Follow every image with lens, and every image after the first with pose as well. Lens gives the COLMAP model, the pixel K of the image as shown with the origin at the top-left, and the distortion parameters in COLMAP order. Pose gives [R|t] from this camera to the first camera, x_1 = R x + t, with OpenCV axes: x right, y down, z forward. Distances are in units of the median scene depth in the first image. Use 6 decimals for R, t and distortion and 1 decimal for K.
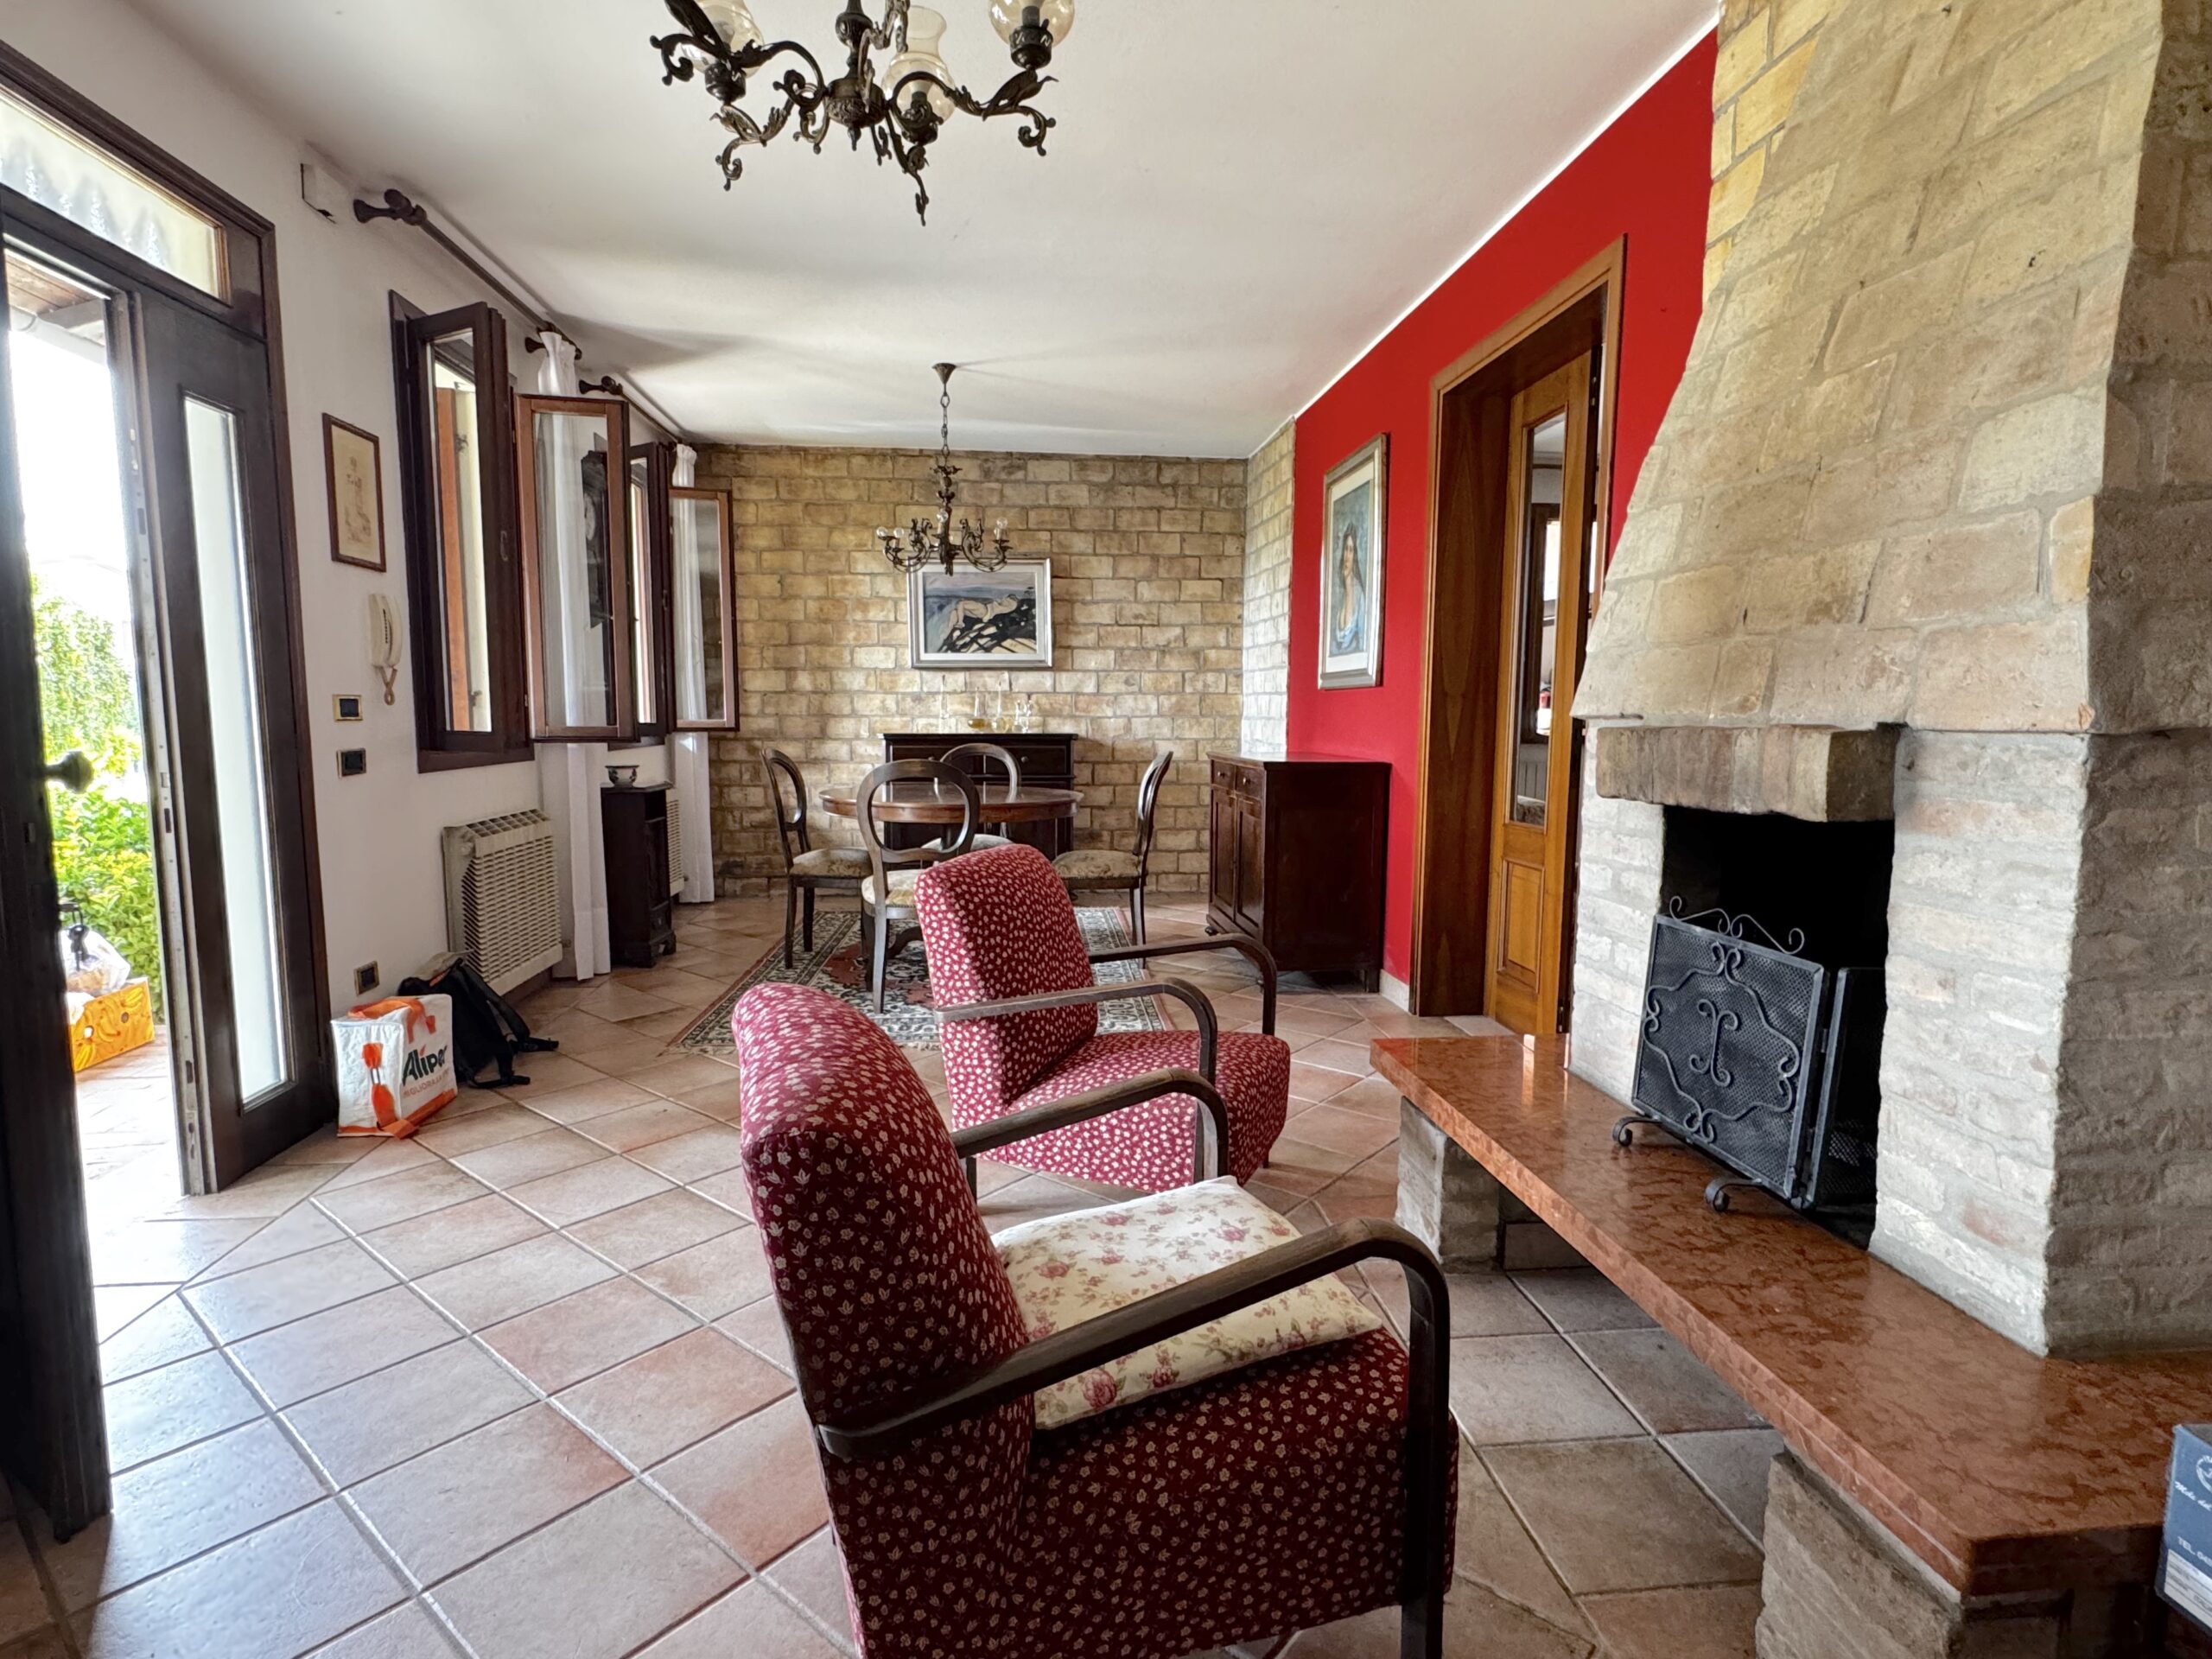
lens RADIAL K [[1149.9, 0, 1106.4], [0, 1149.9, 832.6], [0, 0, 1]] dist [-0.000207, -0.000041]
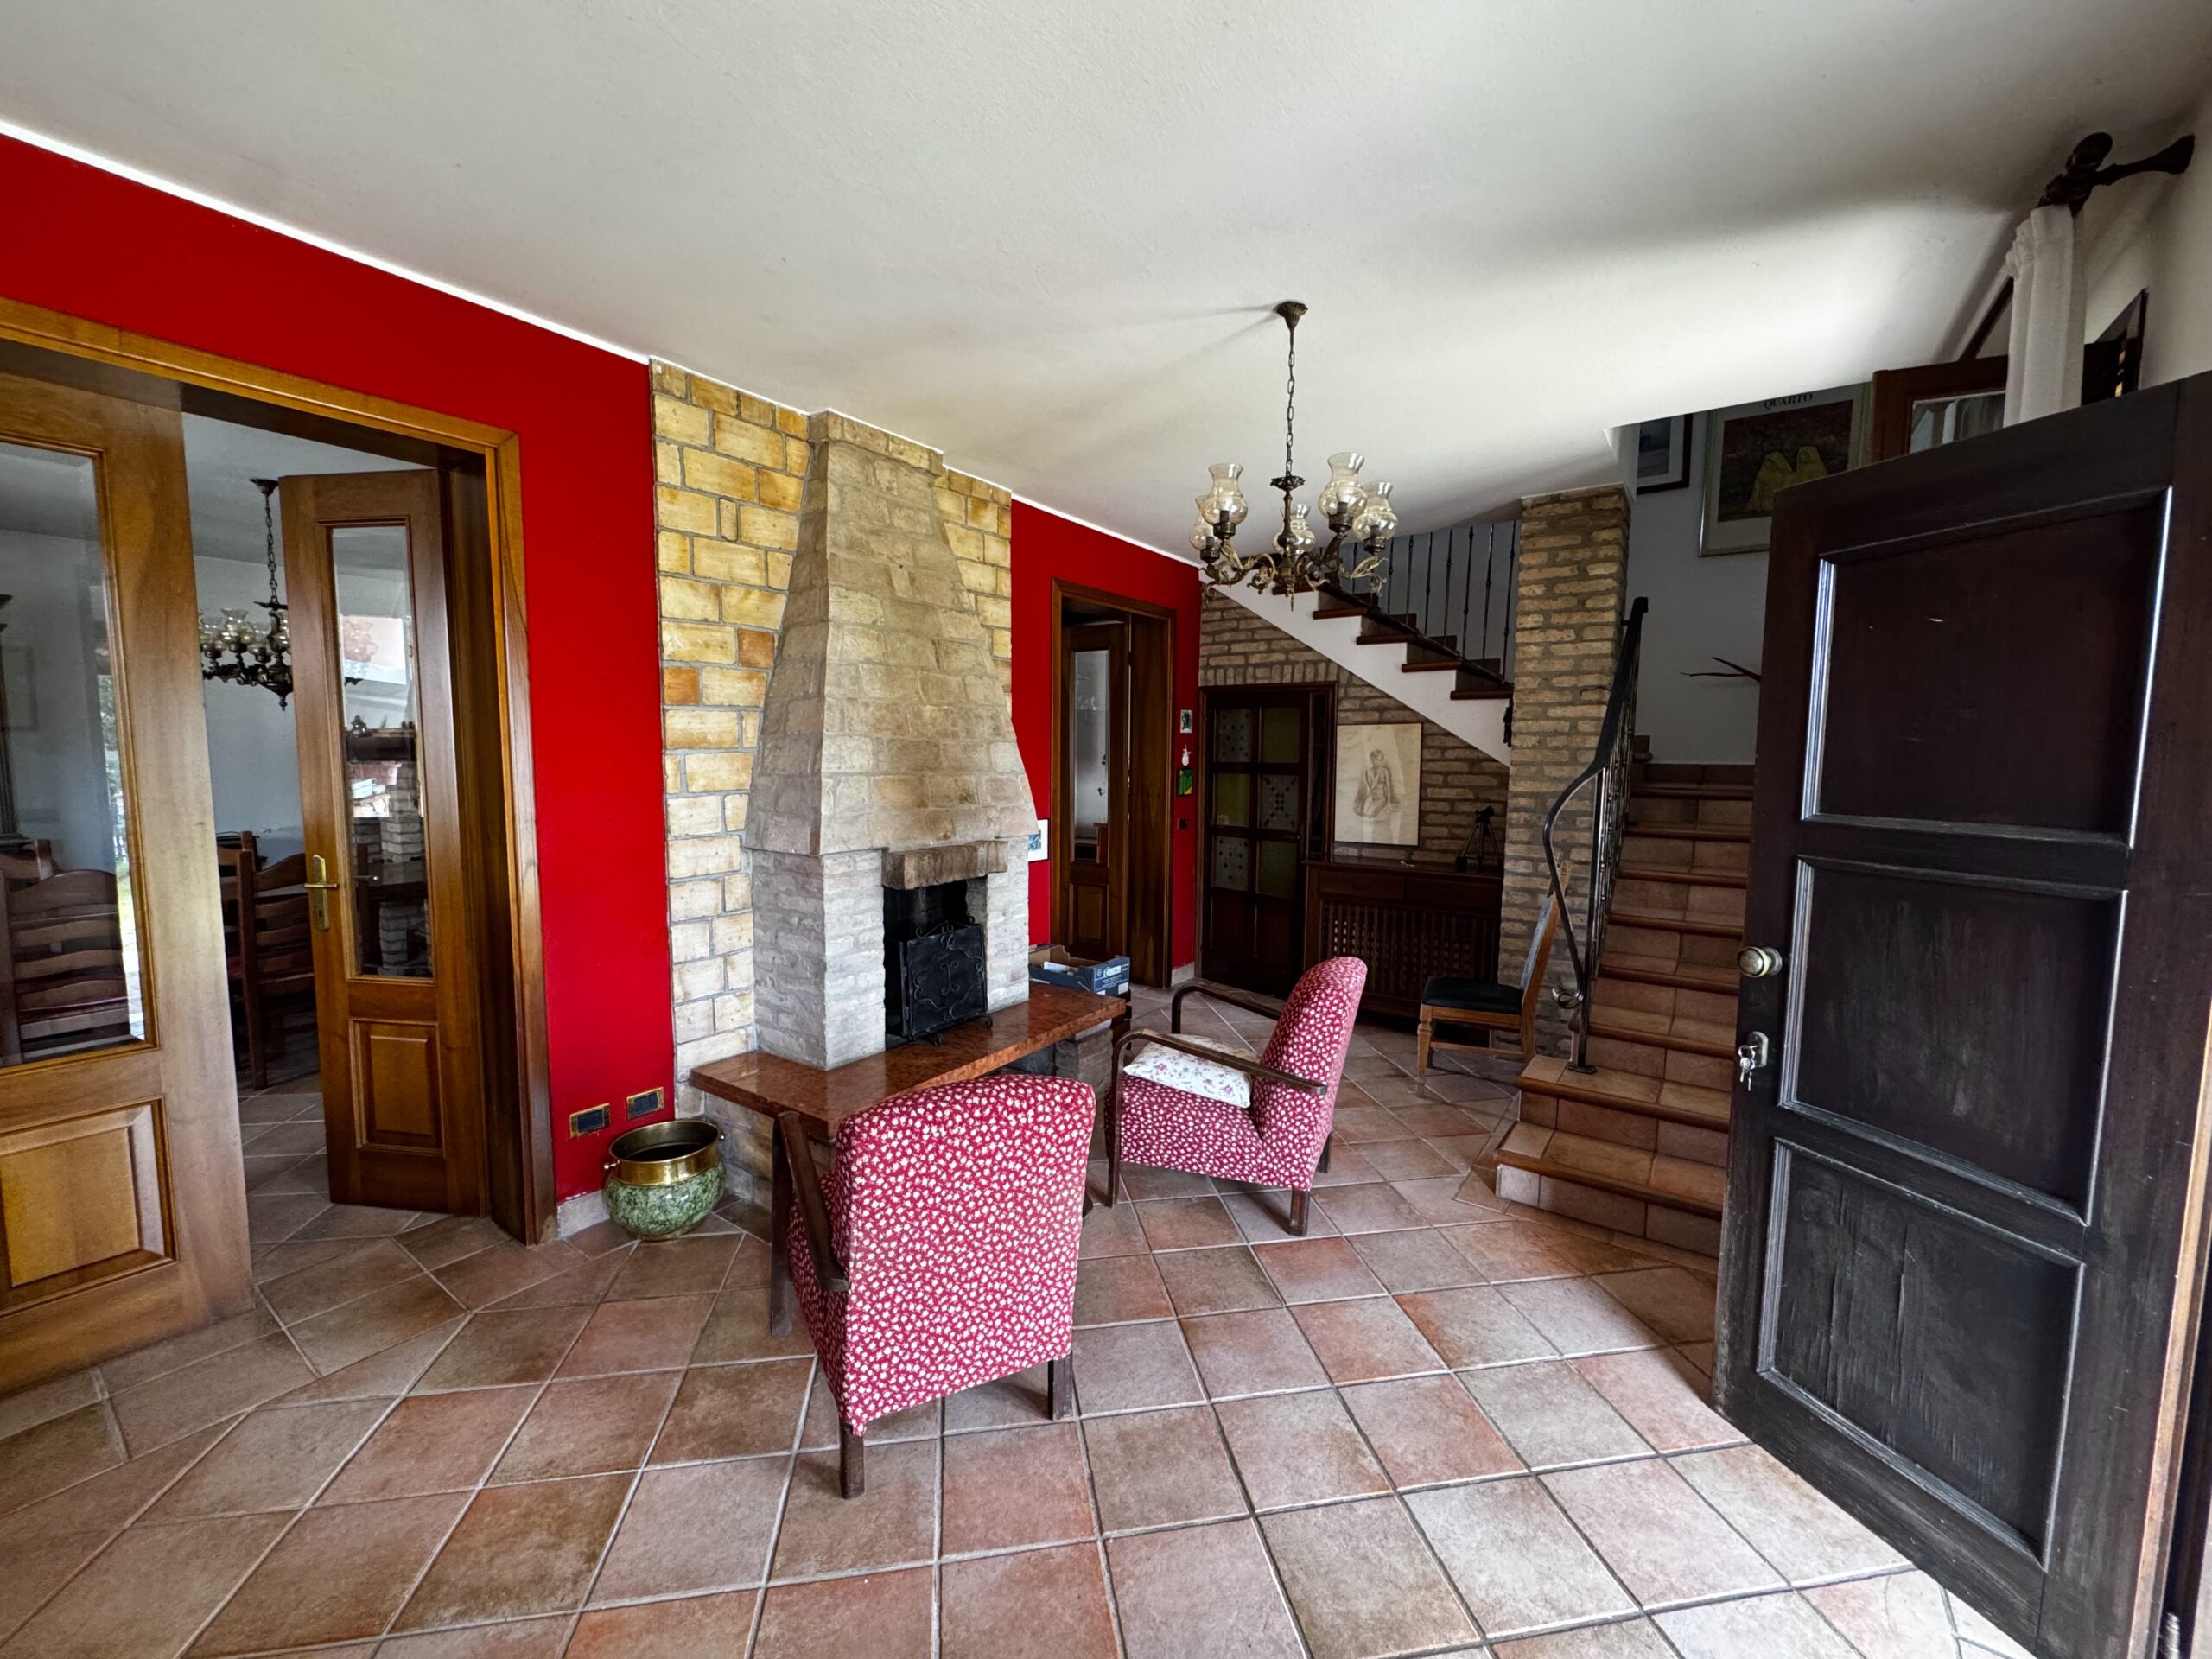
lens RADIAL K [[877.9, 0, 1104.7], [0, 877.9, 830.8], [0, 0, 1]] dist [-0.004377, 0.000726]
pose [[-0.756525, -0.072845, 0.649895, -0.886747], [0.052565, 0.983788, 0.171459, -0.418291], [-0.651848, 0.163874, -0.740432, 2.133162]]
